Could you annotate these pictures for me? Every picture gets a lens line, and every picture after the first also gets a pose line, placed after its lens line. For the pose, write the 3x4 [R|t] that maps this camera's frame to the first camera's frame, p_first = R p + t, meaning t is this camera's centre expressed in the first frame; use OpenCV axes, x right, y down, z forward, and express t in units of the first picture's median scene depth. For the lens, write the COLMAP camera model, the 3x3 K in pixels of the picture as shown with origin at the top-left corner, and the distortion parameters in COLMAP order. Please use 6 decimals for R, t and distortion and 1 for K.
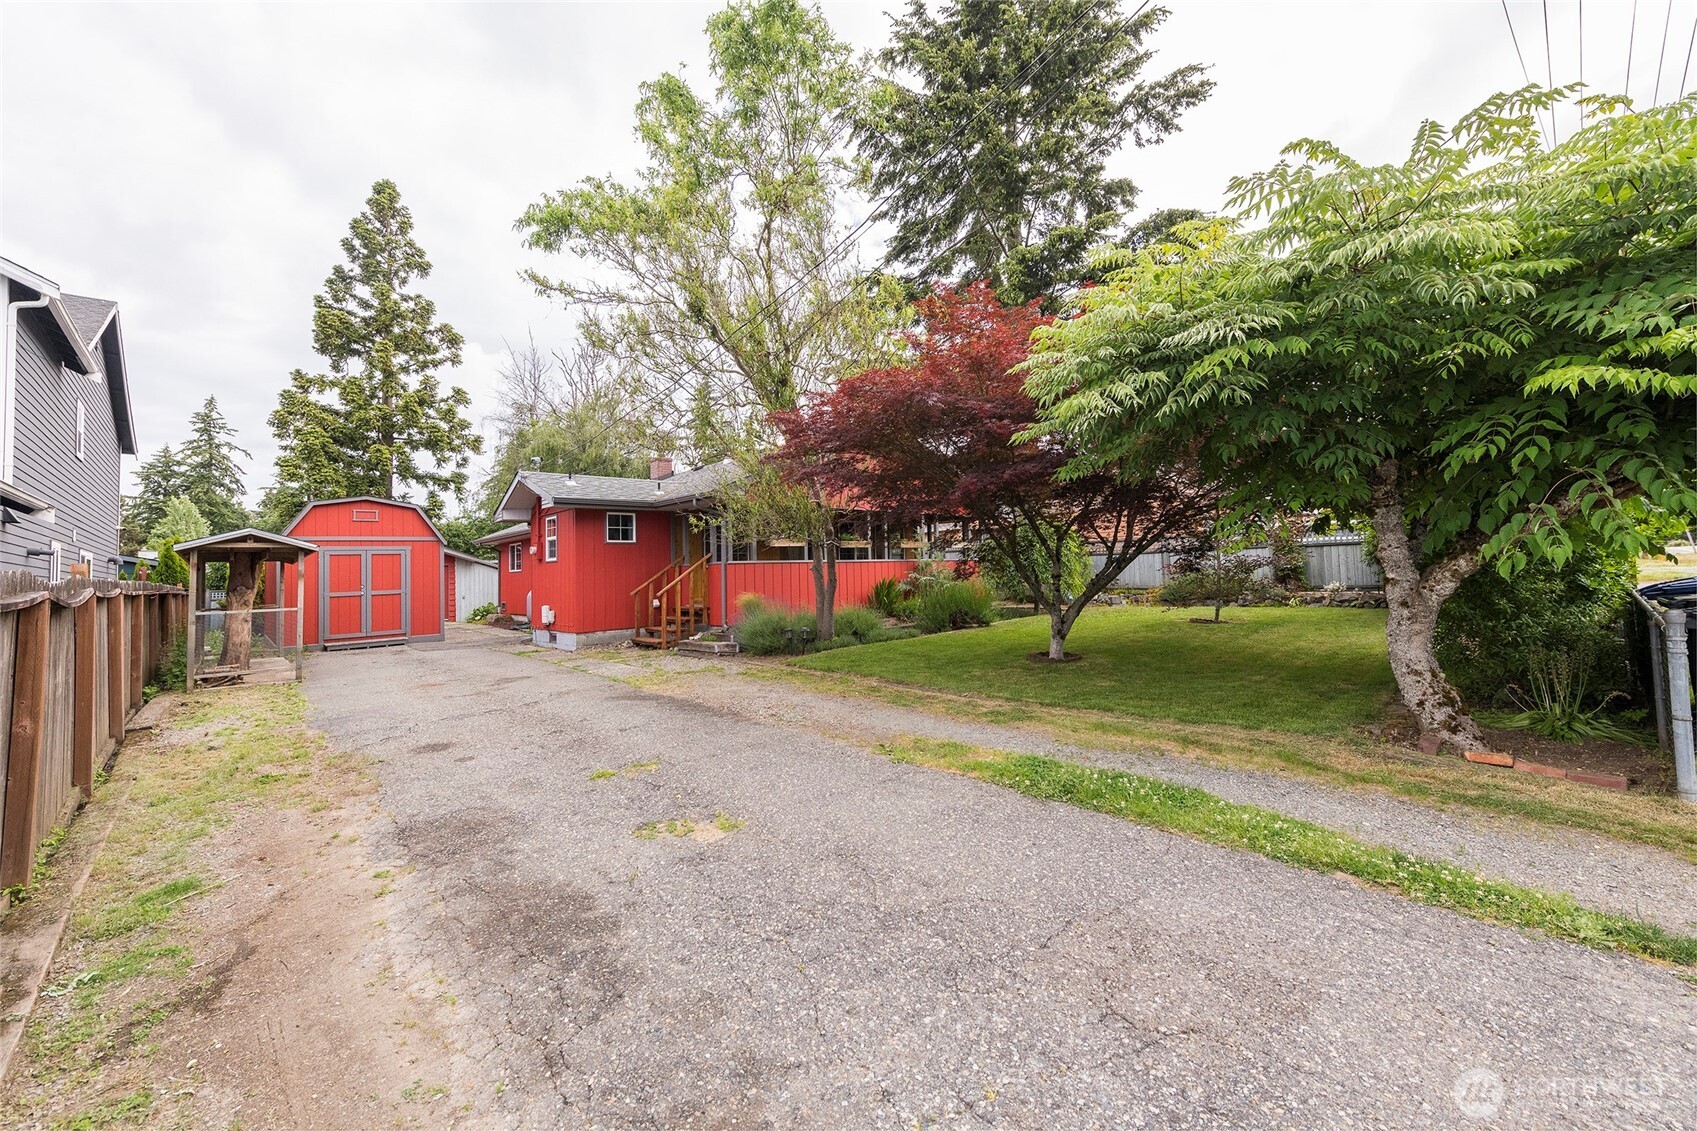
lens RADIAL K [[668.6, 0, 848.2], [0, 668.6, 563.8], [0, 0, 1]] dist [0.015761, 0.000064]
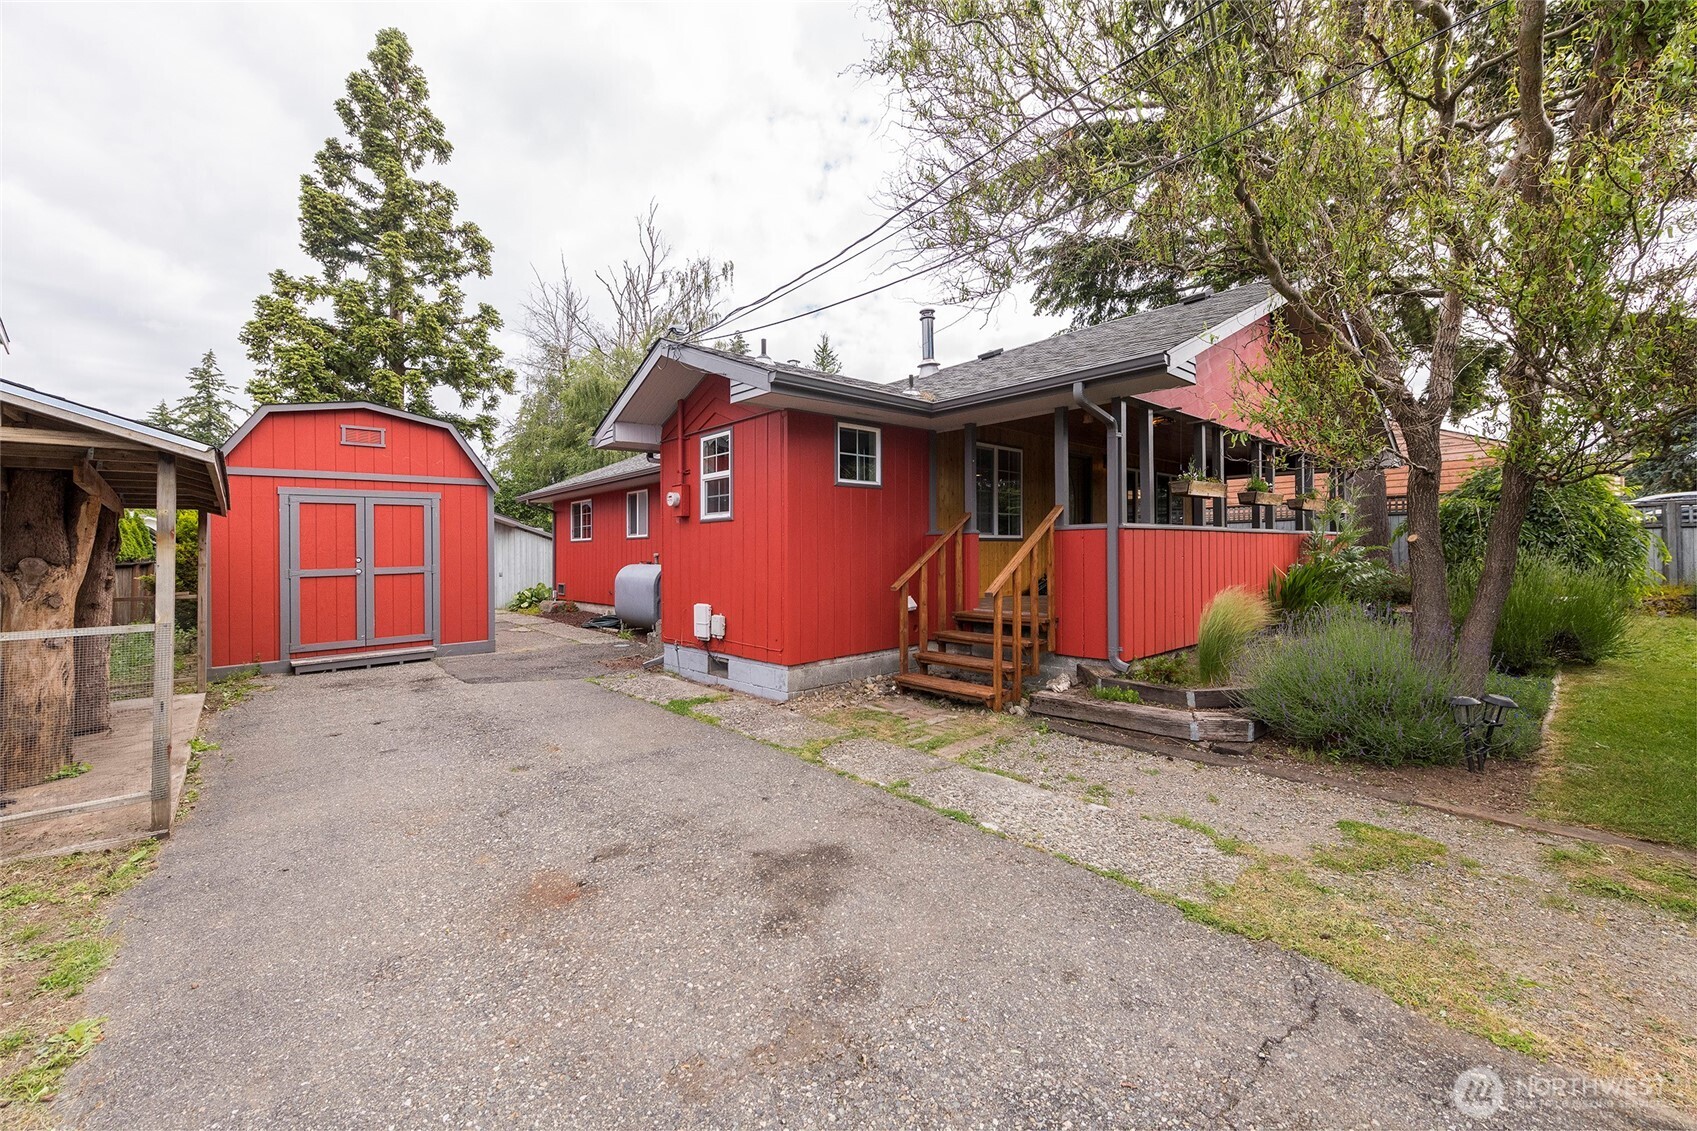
lens RADIAL K [[668.6, 0, 849.7], [0, 668.6, 561.3], [0, 0, 1]] dist [0.015761, 0.000064]
pose [[0.999812, 0.018333, -0.006327, -0.152797], [-0.018137, 0.999392, 0.029775, 0.005262], [0.006869, -0.029655, 0.999537, 0.219573]]
